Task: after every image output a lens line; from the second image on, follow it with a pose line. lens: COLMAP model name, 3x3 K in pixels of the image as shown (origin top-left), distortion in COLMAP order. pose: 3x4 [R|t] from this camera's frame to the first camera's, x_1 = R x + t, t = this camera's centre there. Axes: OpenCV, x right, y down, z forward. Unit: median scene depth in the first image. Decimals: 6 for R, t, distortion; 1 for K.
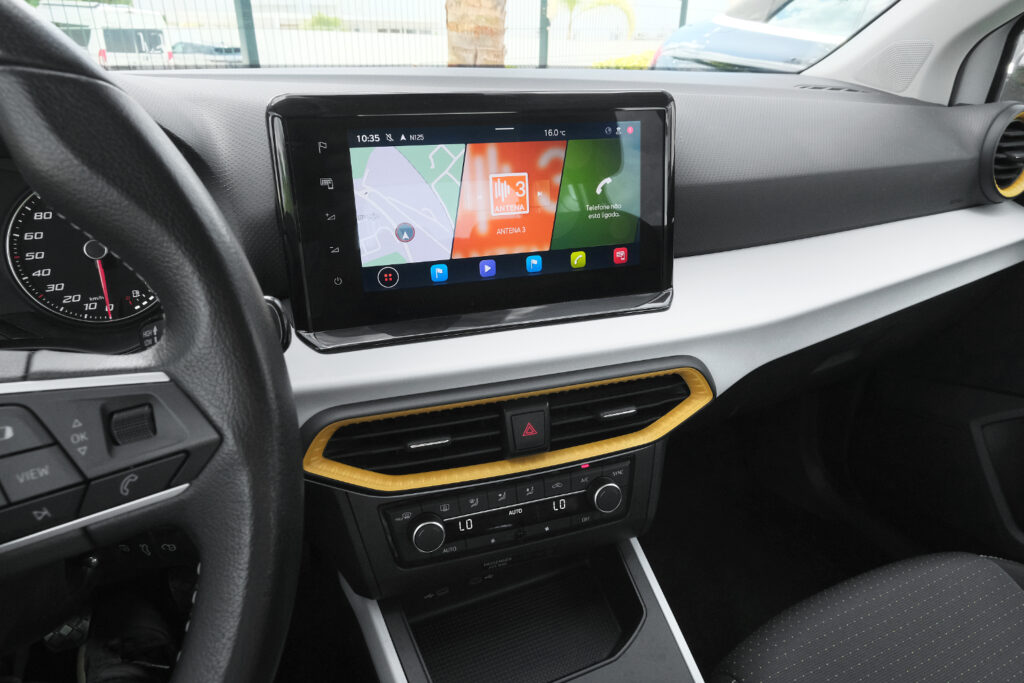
lens RADIAL K [[646.4, 0, 518.7], [0, 646.4, 340.1], [0, 0, 1]] dist [-0.002491, -0.002400]
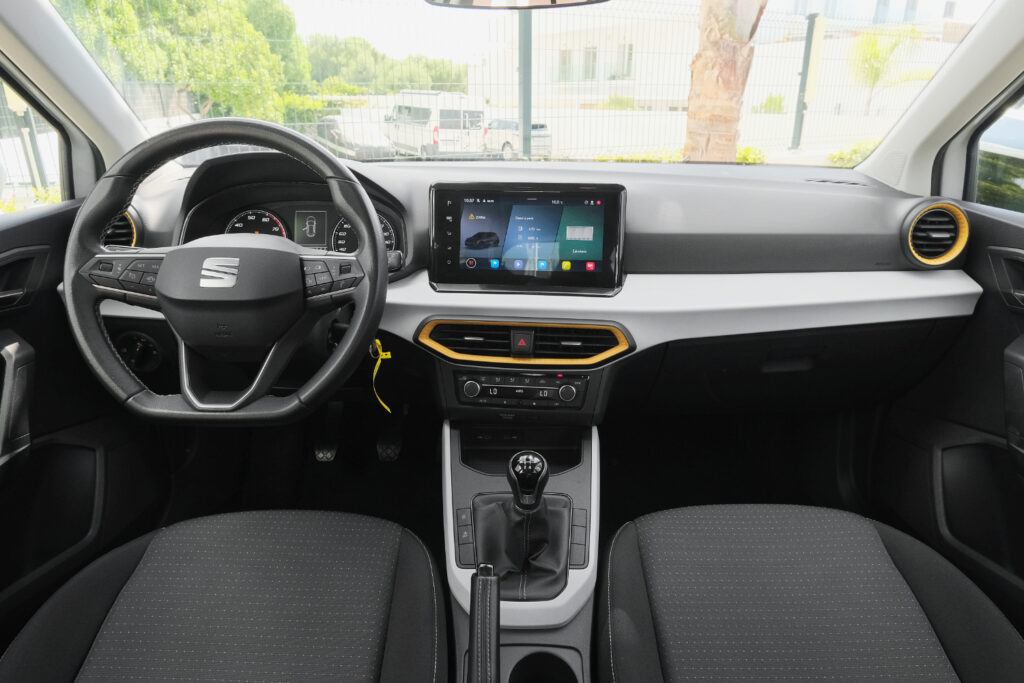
lens RADIAL K [[646.4, 0, 518.7], [0, 646.4, 340.1], [0, 0, 1]] dist [-0.002491, -0.002400]
pose [[0.914027, 0.126515, -0.385420, 0.777166], [-0.164562, 0.984072, -0.067238, 0.264721], [0.370775, 0.124883, 0.920288, -0.869780]]
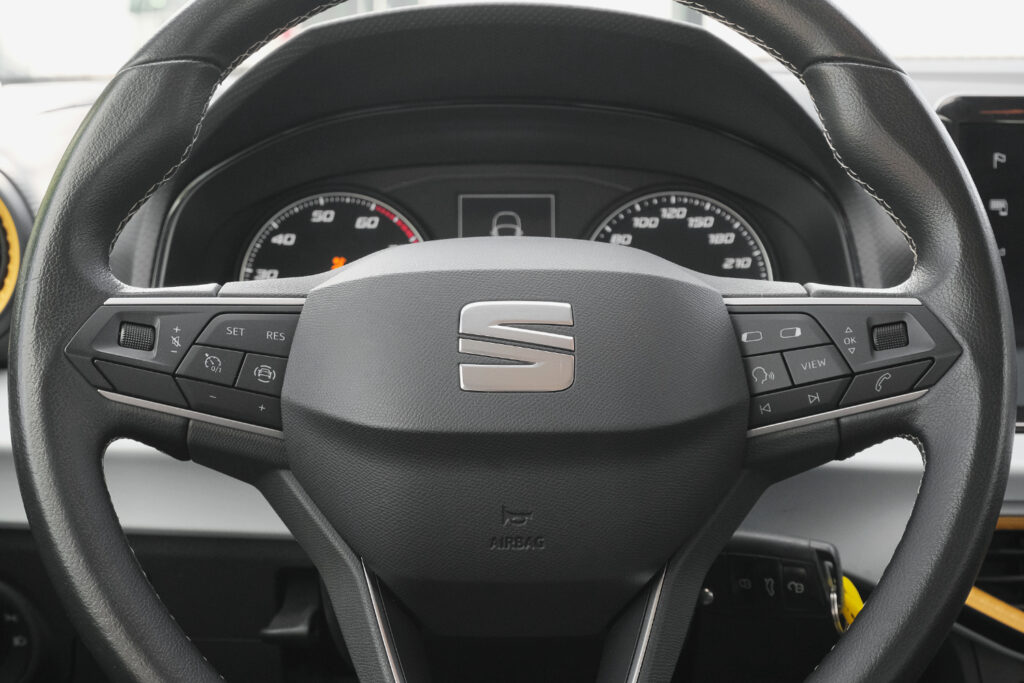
lens RADIAL K [[2034.7, 0, 527.3], [0, 2034.7, 343.0], [0, 0, 1]] dist [-0.114326, 0.319613]
pose [[0.918811, 0.054125, -0.390968, 0.113394], [-0.153474, 0.961594, -0.227556, 0.471292], [0.363636, 0.269085, 0.891831, -1.119068]]
